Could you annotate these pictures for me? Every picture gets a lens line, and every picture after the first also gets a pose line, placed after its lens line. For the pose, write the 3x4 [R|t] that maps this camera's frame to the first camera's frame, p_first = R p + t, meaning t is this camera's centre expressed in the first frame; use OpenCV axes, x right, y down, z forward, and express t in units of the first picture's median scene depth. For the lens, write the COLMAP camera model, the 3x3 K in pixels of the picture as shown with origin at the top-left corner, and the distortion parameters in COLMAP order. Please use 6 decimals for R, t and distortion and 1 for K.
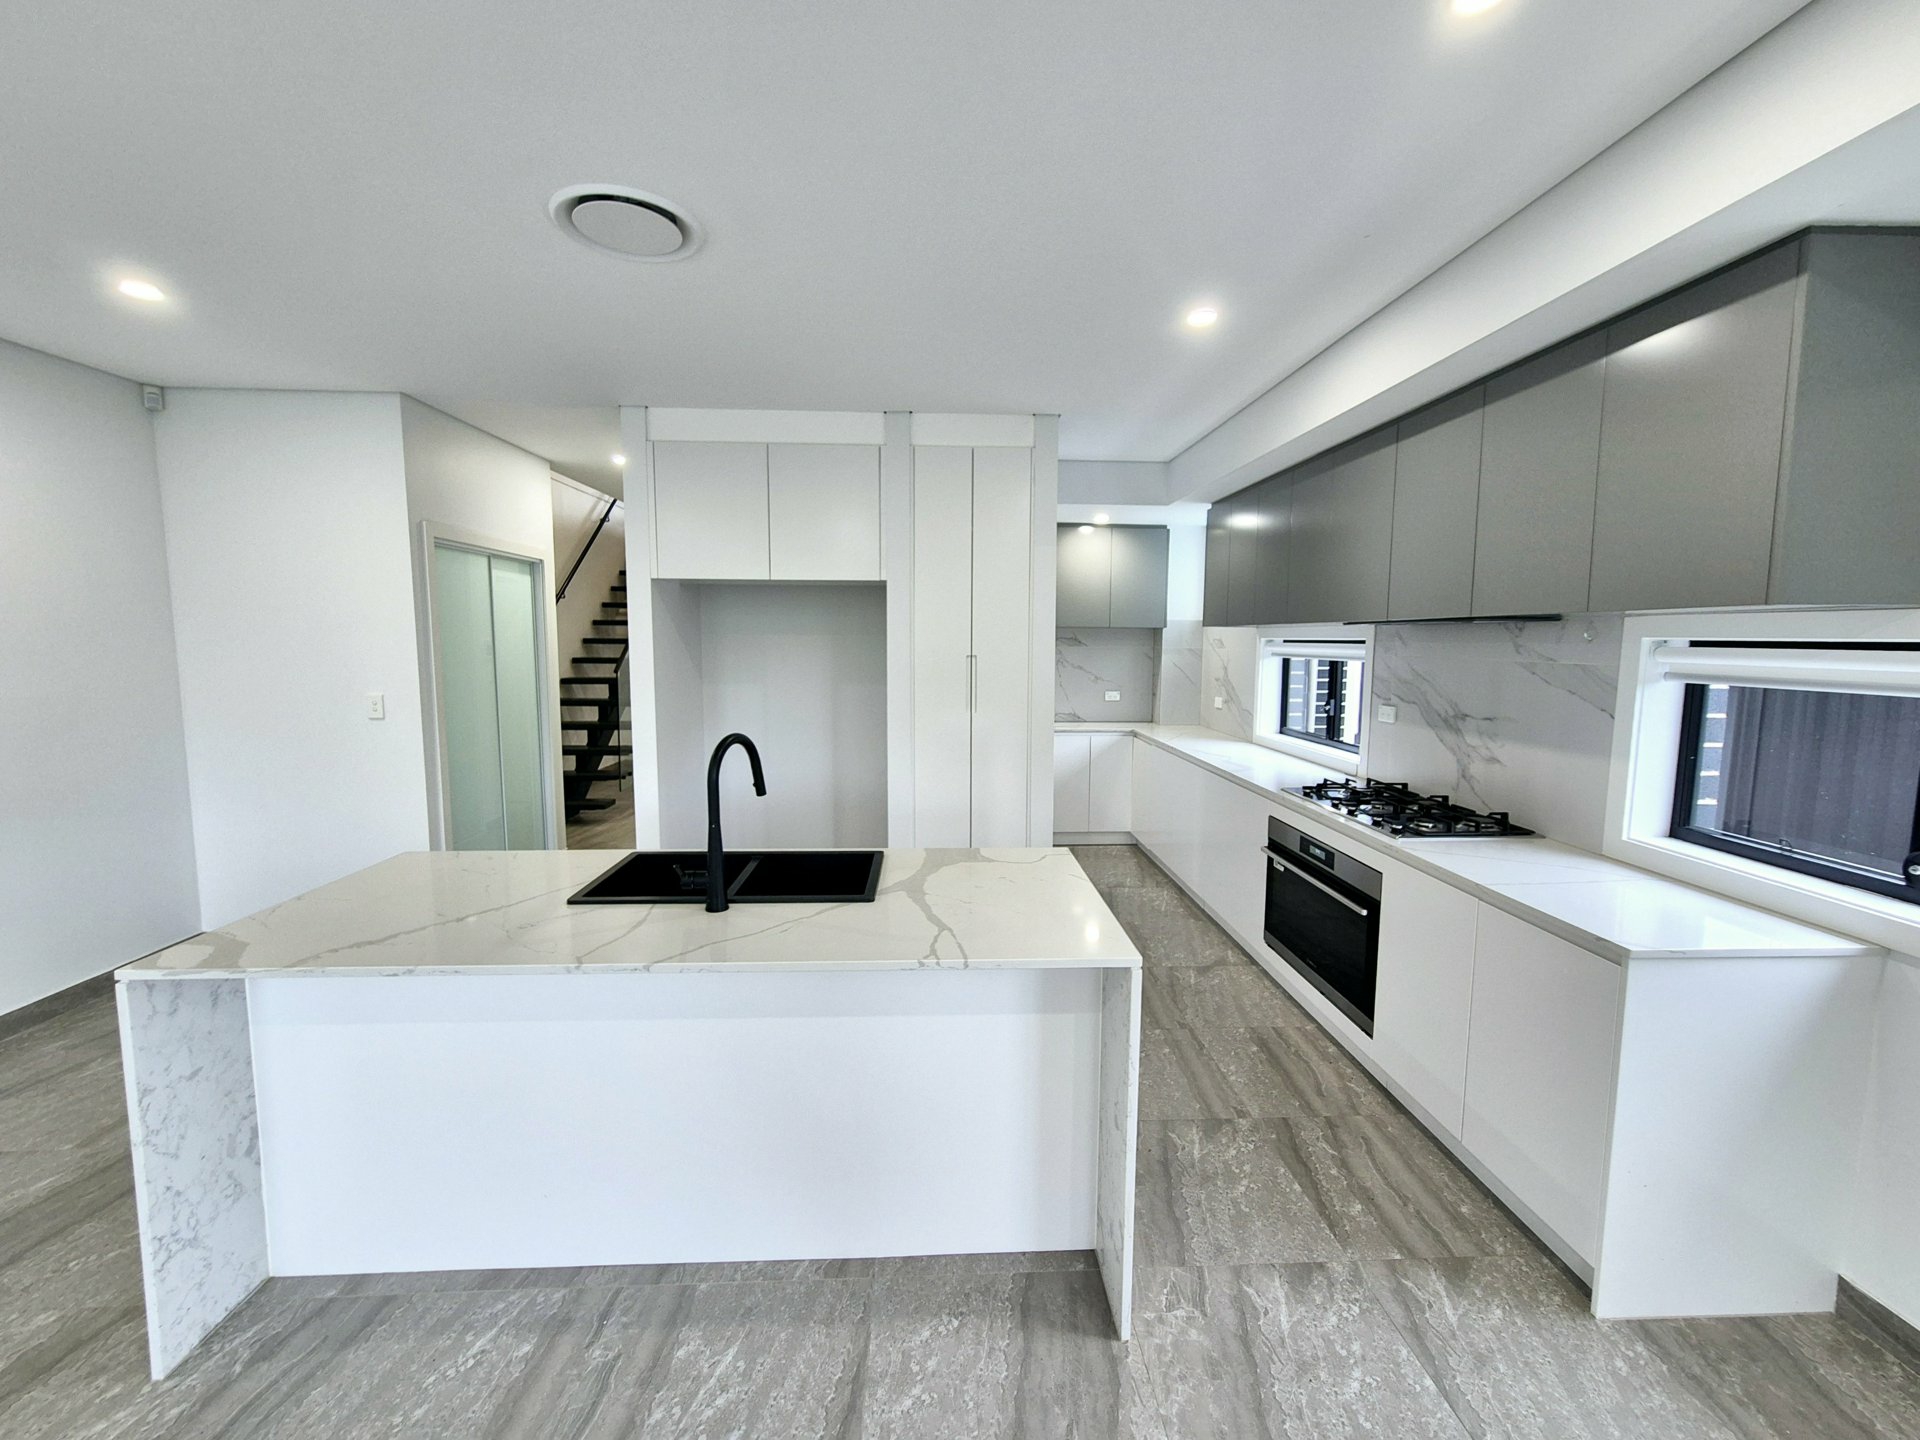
lens RADIAL K [[787.9, 0, 970.1], [0, 787.9, 714.1], [0, 0, 1]] dist [0.002403, 0.000249]
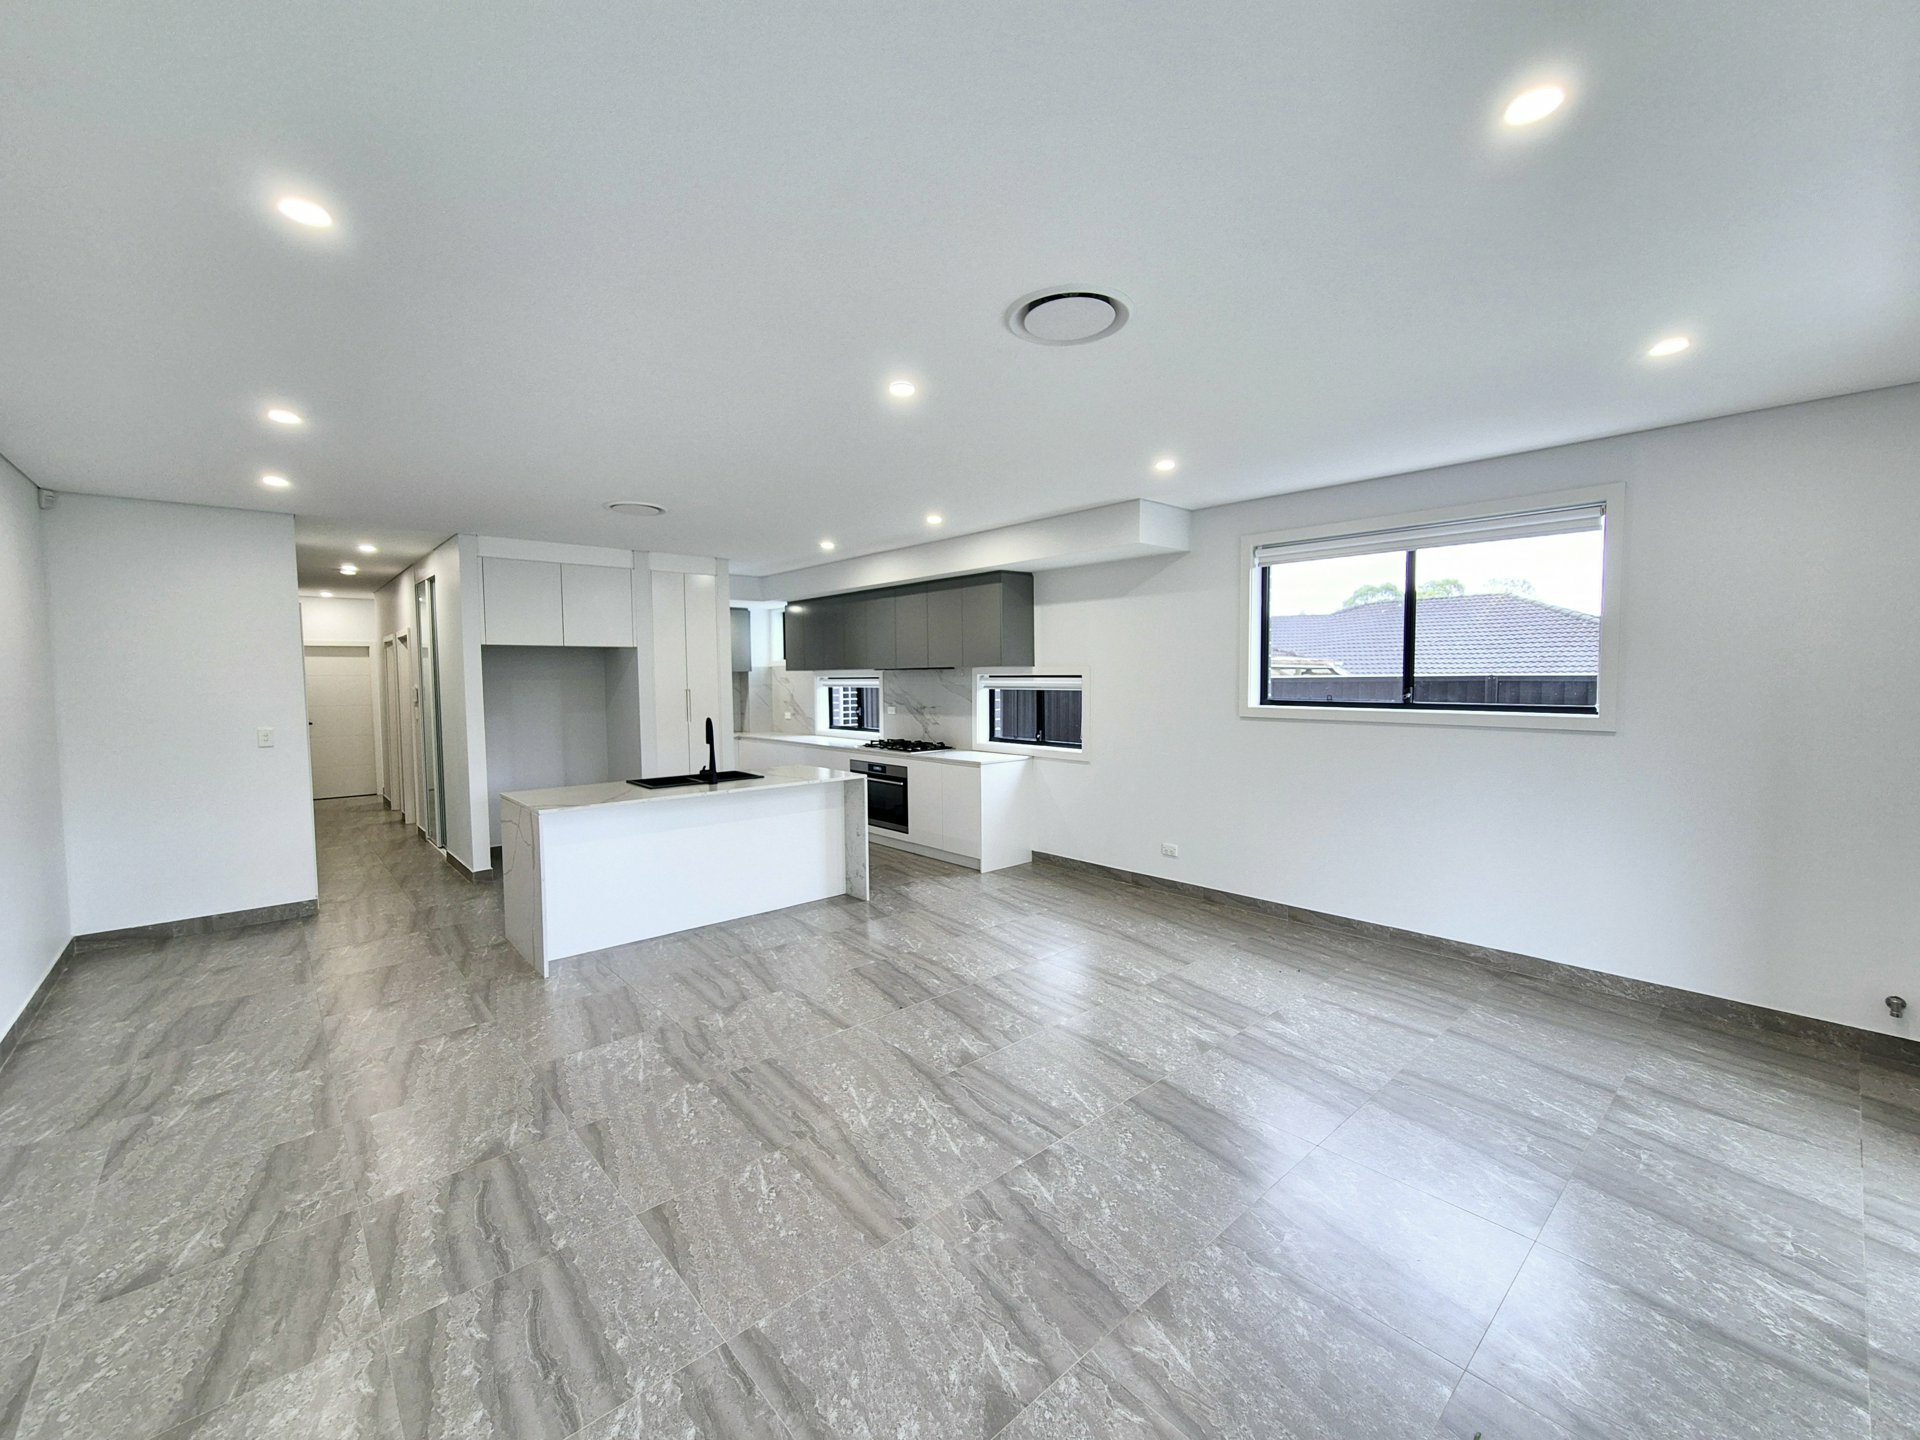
lens RADIAL K [[787.9, 0, 958.8], [0, 787.9, 719.5], [0, 0, 1]] dist [0.002403, 0.000249]
pose [[0.778558, -0.050322, 0.625552, -0.867381], [0.077563, 0.996854, -0.016343, 0.093861], [-0.622761, 0.061243, 0.780011, -1.025117]]
